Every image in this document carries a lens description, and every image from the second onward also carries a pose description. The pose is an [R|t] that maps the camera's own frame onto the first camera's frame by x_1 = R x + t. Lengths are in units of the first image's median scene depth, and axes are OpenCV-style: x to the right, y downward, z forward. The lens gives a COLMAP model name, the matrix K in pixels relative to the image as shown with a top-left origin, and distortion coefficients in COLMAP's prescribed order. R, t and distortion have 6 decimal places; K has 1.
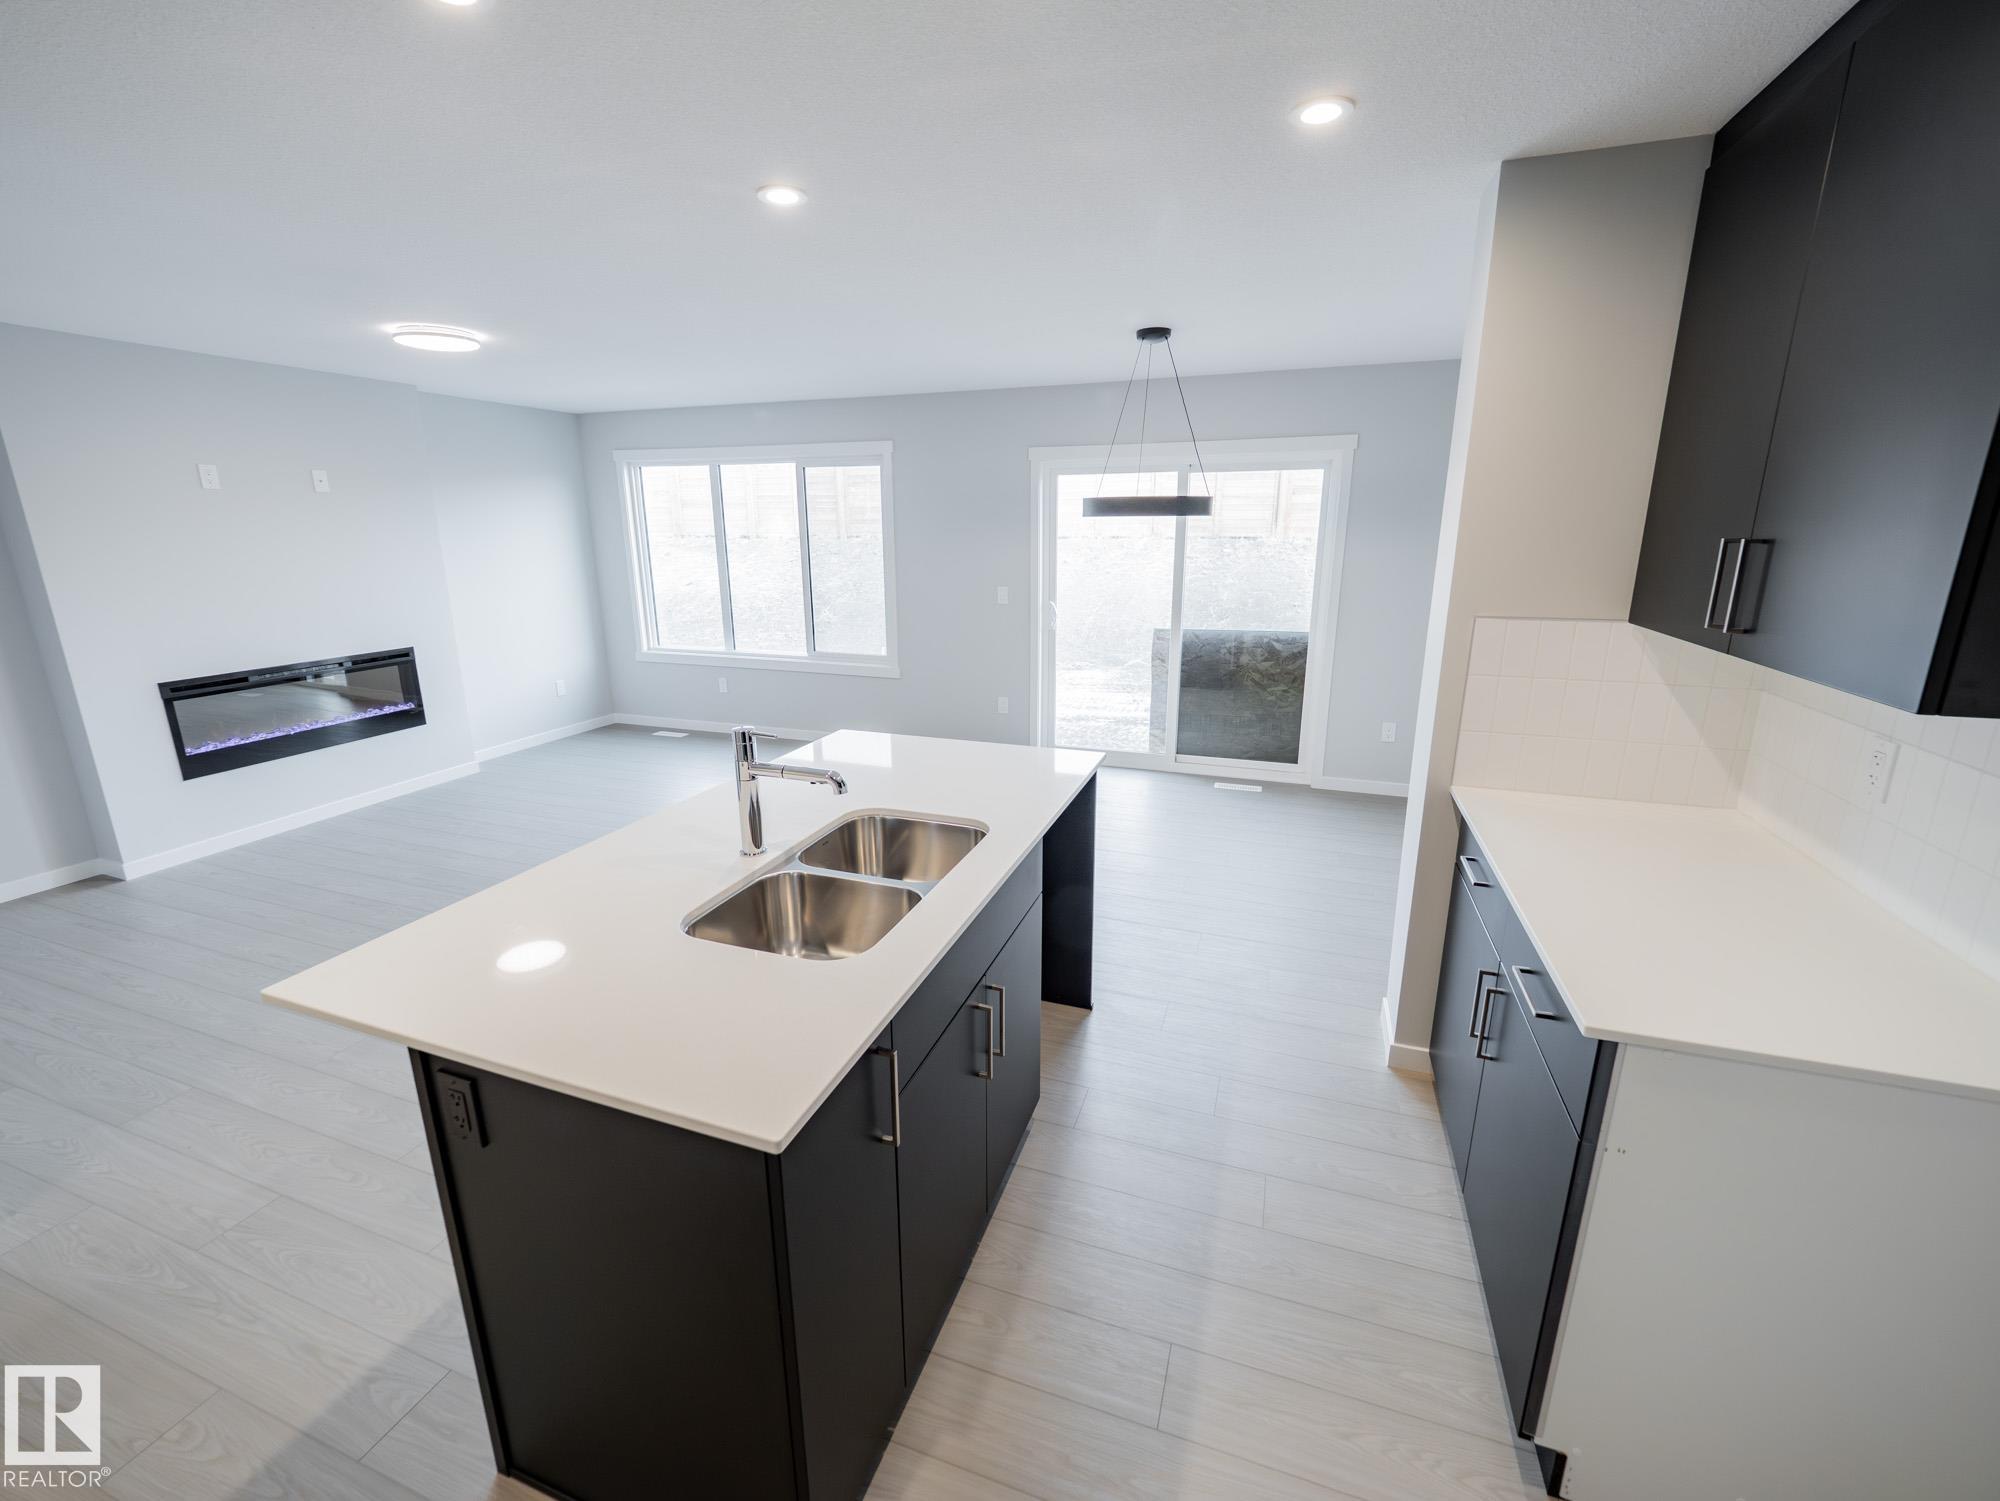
lens RADIAL K [[819.0, 0, 996.0], [0, 819.0, 738.7], [0, 0, 1]] dist [-0.015084, 0.000089]
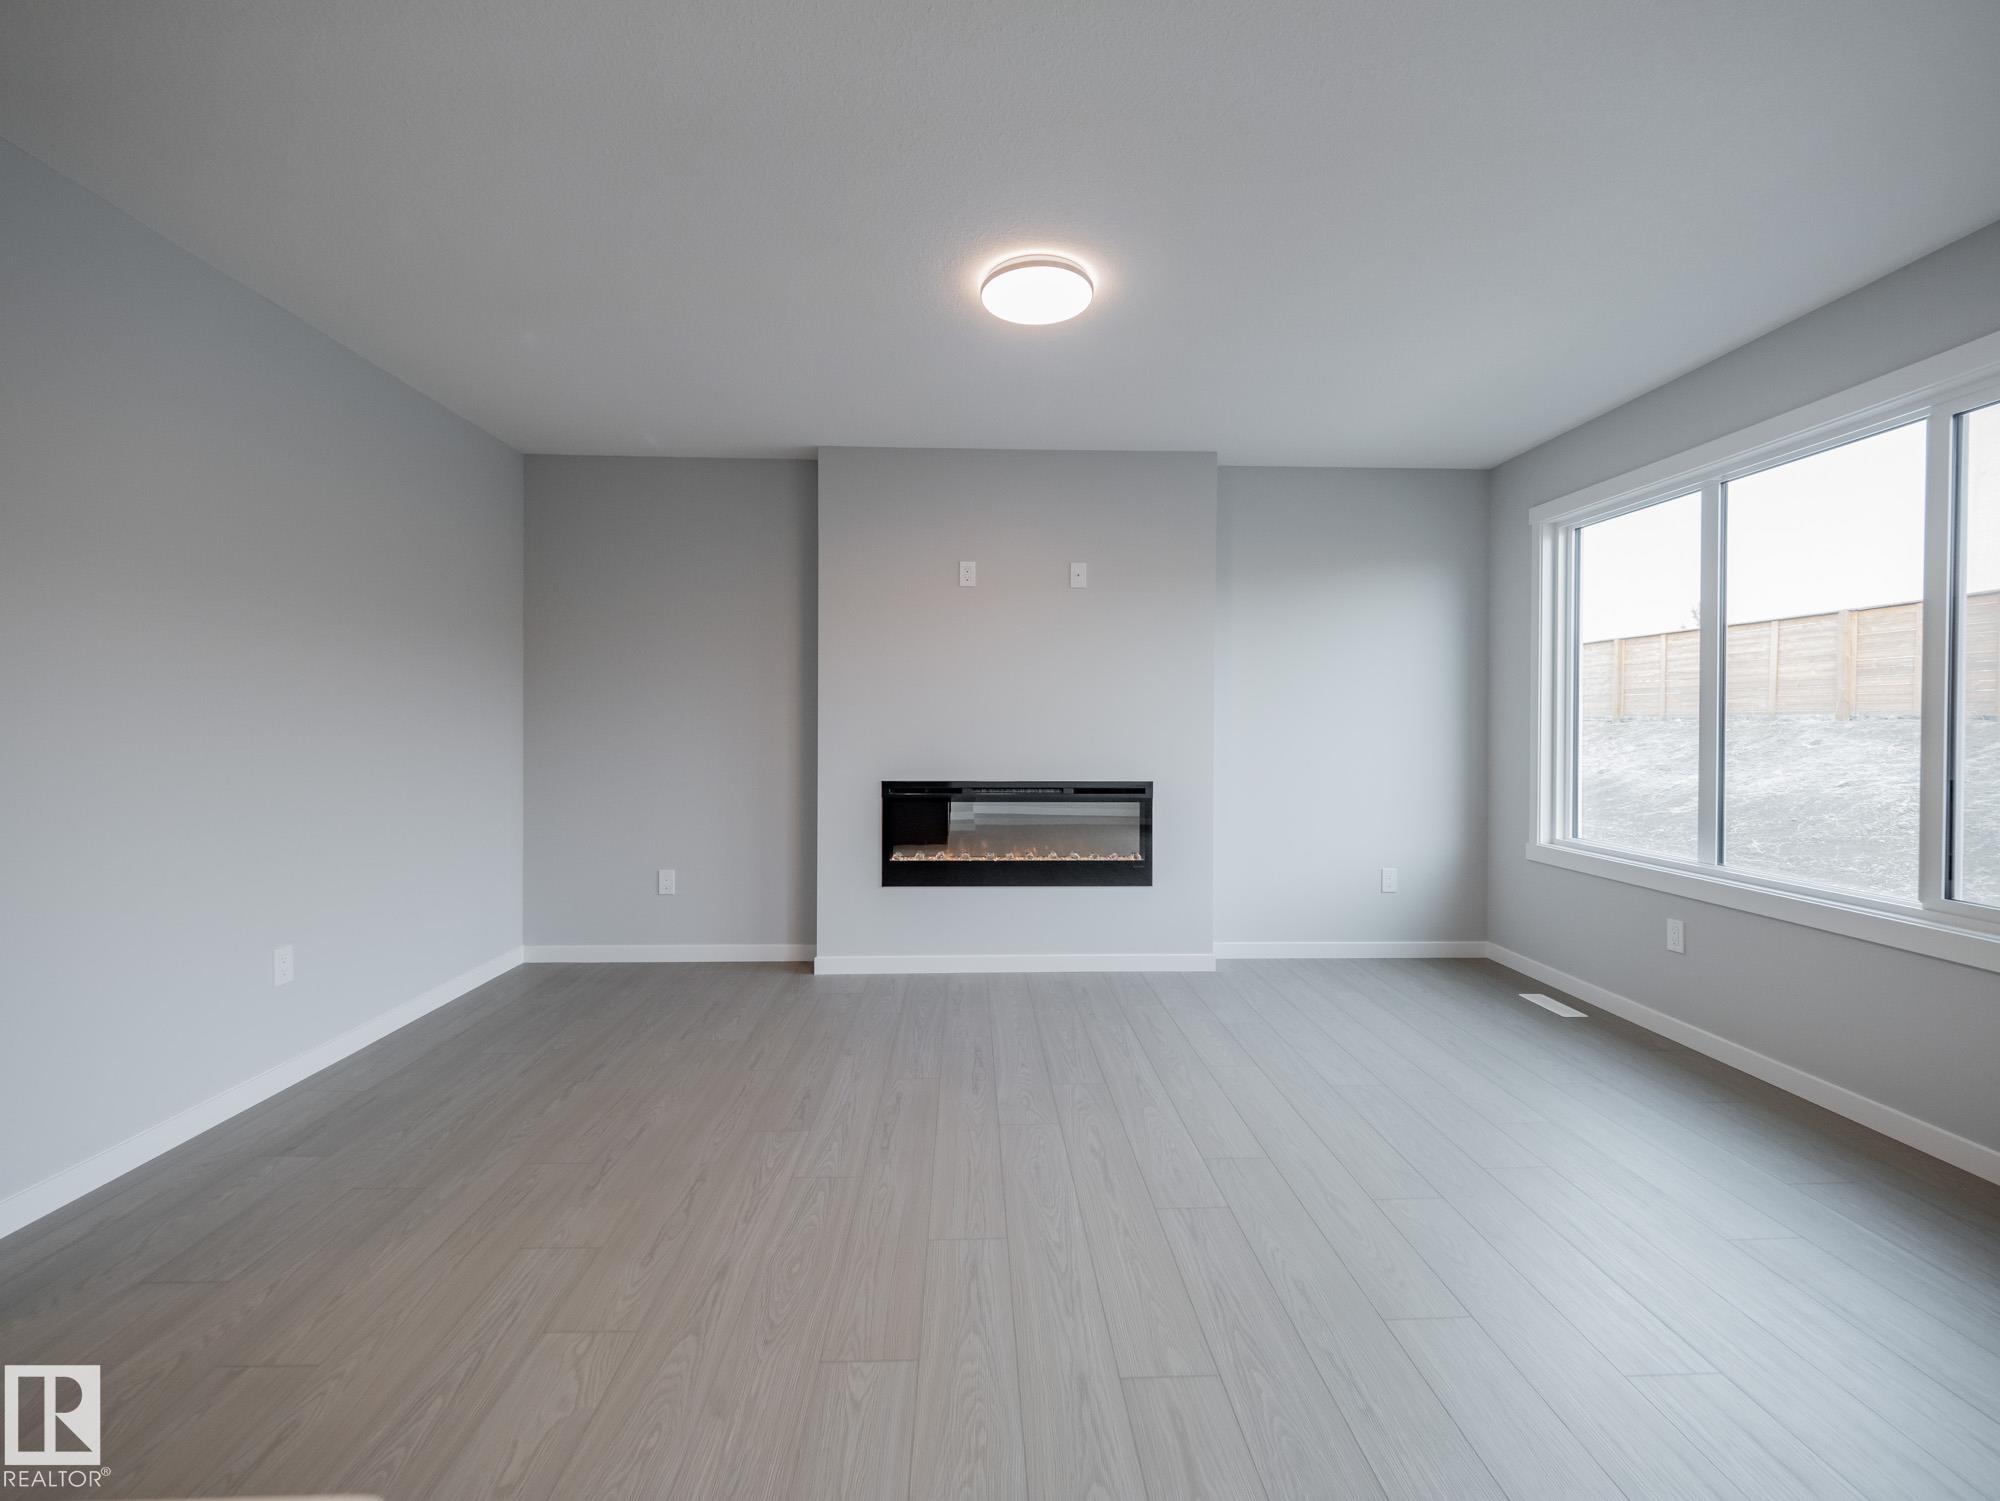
lens RADIAL K [[828.1, 0, 992.8], [0, 828.1, 733.1], [0, 0, 1]] dist [0.008149, -0.000223]
pose [[0.370137, 0.013093, -0.928885, -0.043951], [-0.239092, 0.967559, -0.081634, -0.049177], [0.897682, 0.252305, 0.361260, 0.485837]]
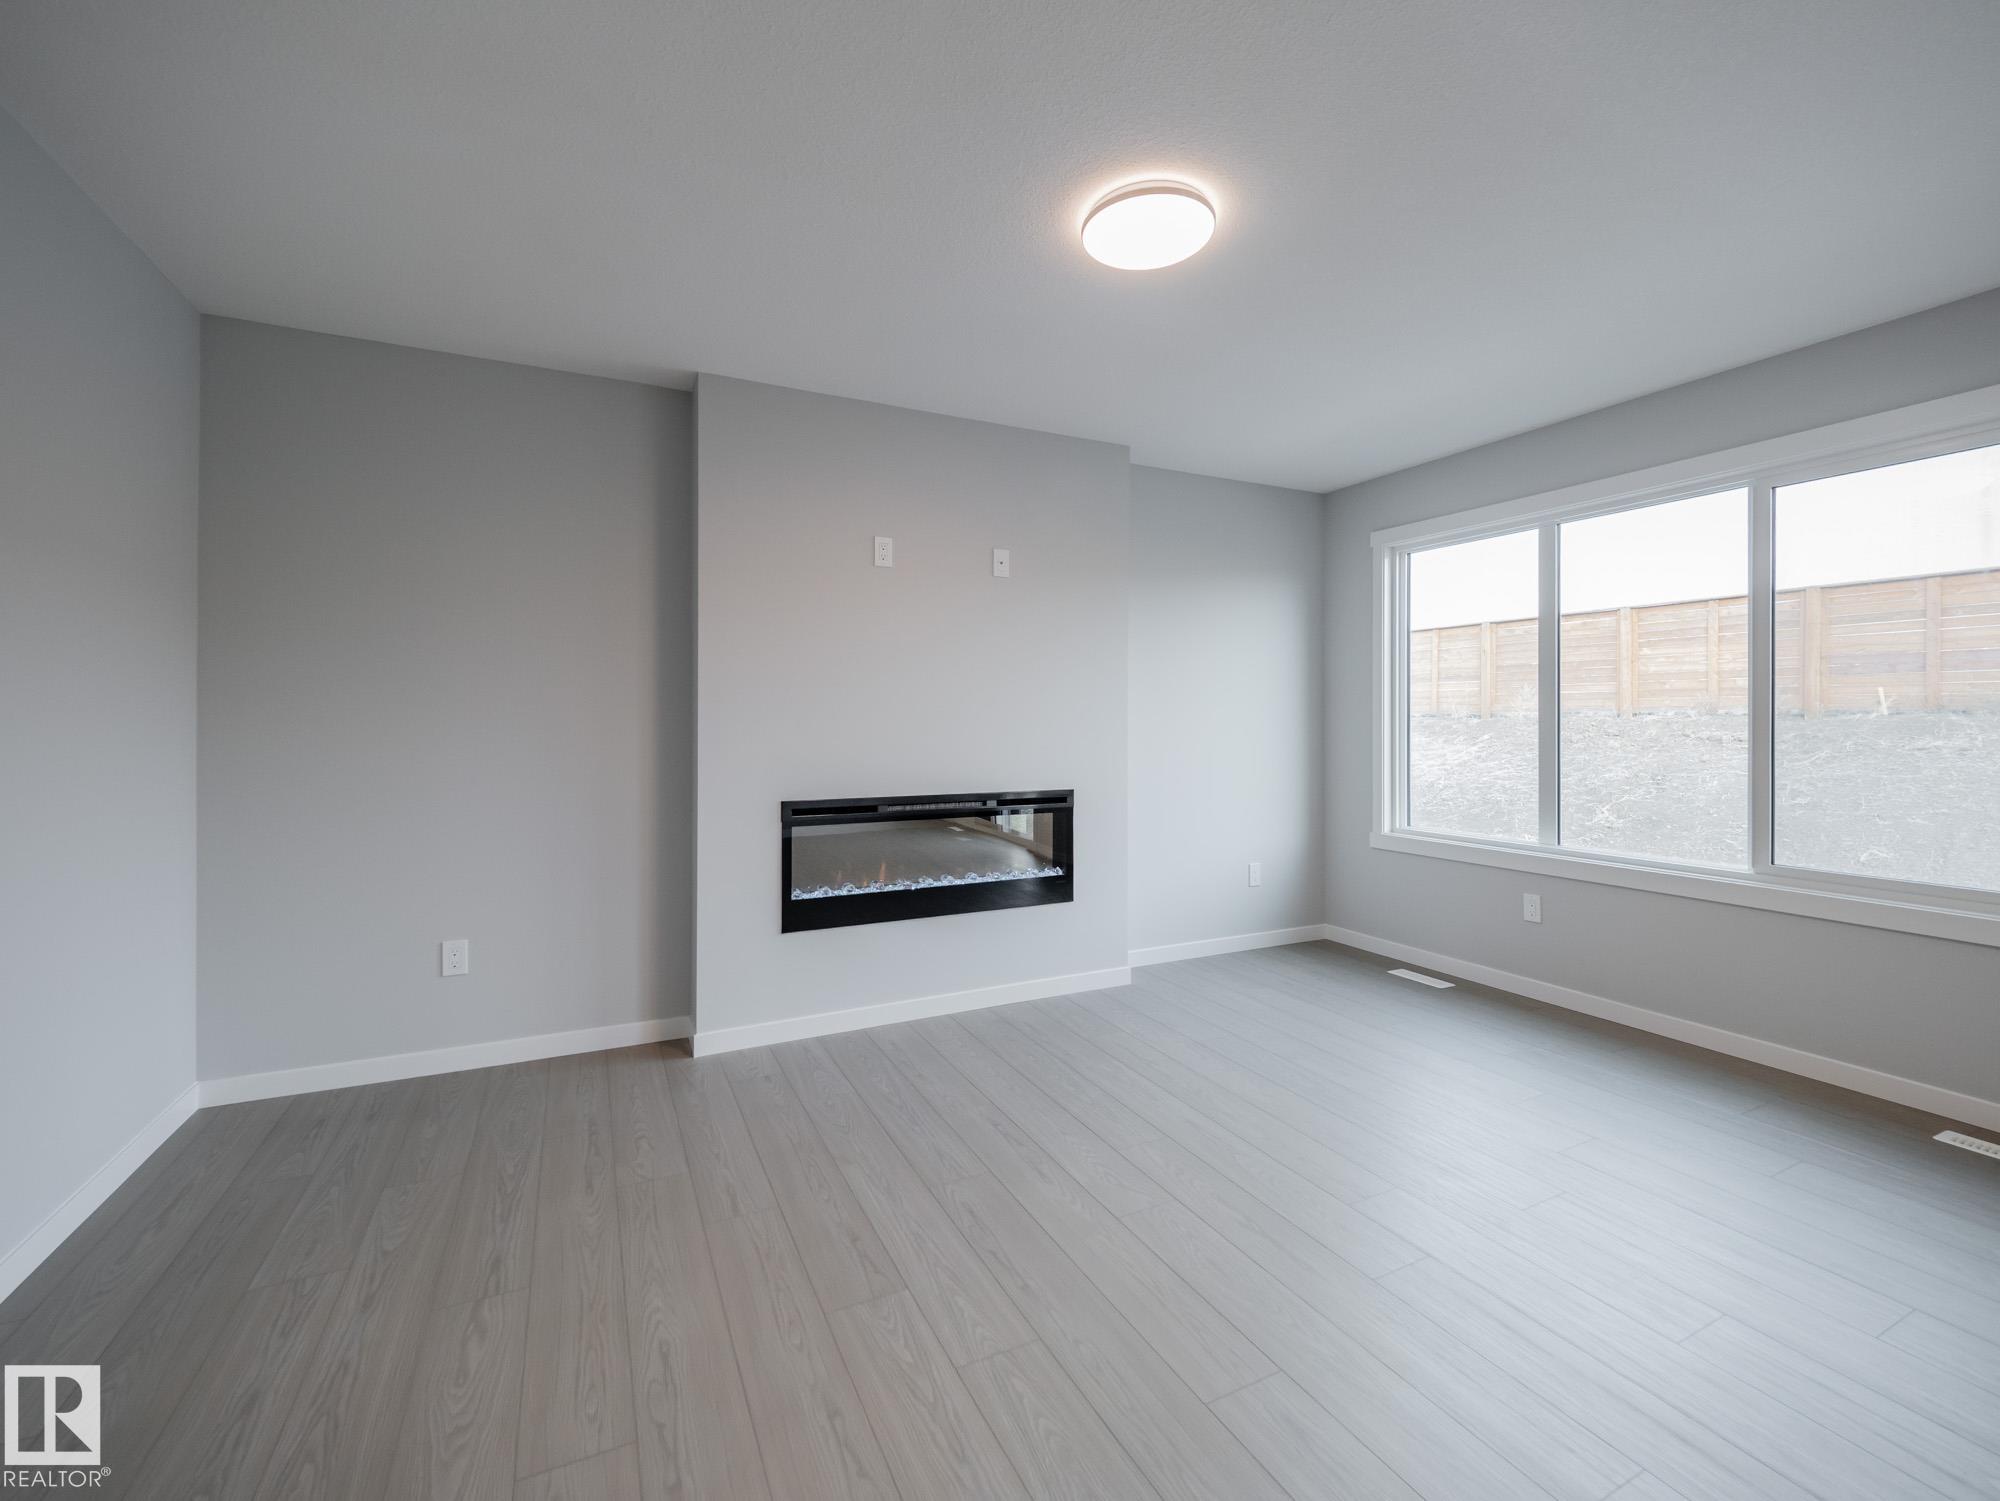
lens RADIAL K [[843.5, 0, 995.9], [0, 843.5, 725.7], [0, 0, 1]] dist [-0.001949, -0.000575]
pose [[0.711748, 0.005948, -0.702410, -0.210434], [-0.178722, 0.968589, -0.172897, -0.023808], [0.679318, 0.248595, 0.690454, 0.365535]]
